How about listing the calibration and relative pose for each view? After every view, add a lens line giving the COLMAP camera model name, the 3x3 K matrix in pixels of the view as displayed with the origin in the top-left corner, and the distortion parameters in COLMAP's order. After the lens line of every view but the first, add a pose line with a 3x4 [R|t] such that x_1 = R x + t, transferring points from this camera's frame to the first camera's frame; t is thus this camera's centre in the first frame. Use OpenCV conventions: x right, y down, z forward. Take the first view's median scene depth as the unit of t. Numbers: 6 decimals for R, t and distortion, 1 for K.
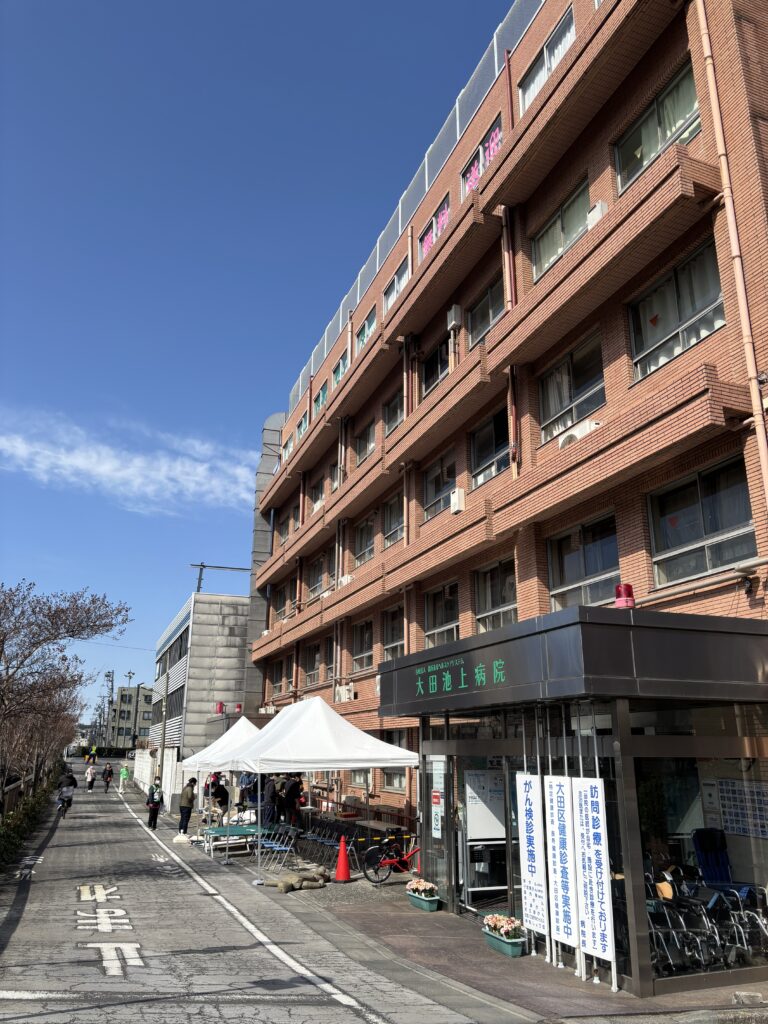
lens RADIAL K [[776.9, 0, 386.0], [0, 776.9, 513.5], [0, 0, 1]] dist [-0.012604, -0.002008]
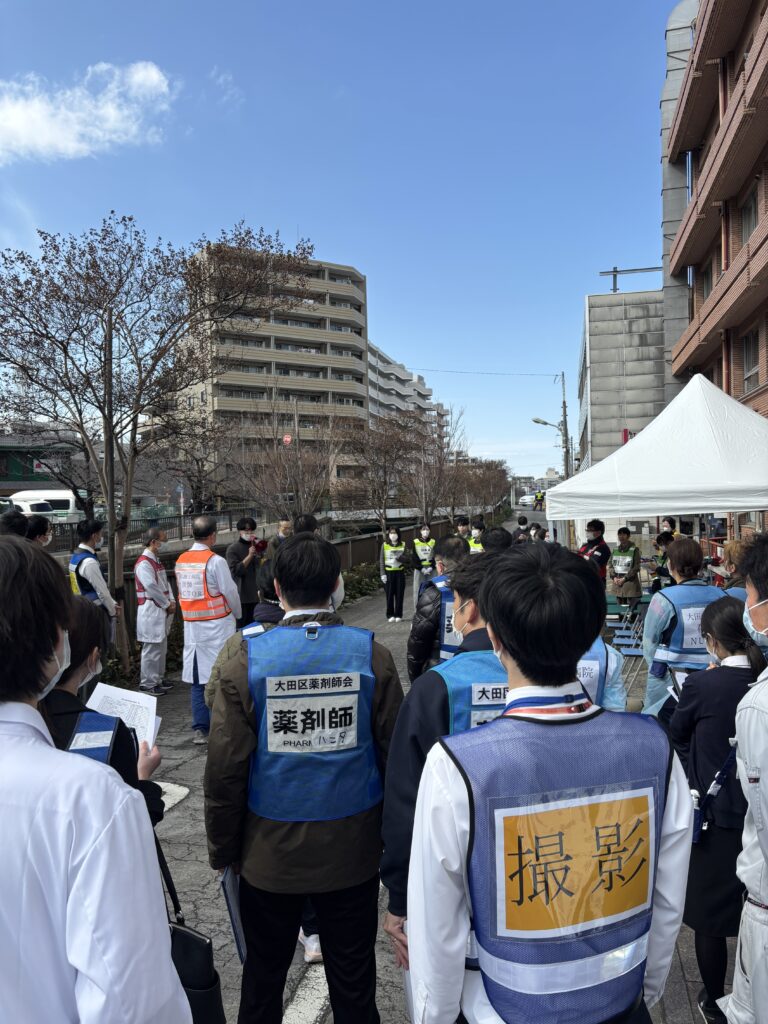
lens RADIAL K [[776.9, 0, 384.8], [0, 776.9, 508.1], [0, 0, 1]] dist [-0.012604, -0.002008]
pose [[0.828363, -0.010701, -0.560089, 0.014093], [0.181776, 0.950852, 0.250677, 0.073160], [0.529879, -0.309462, 0.789596, 0.220774]]
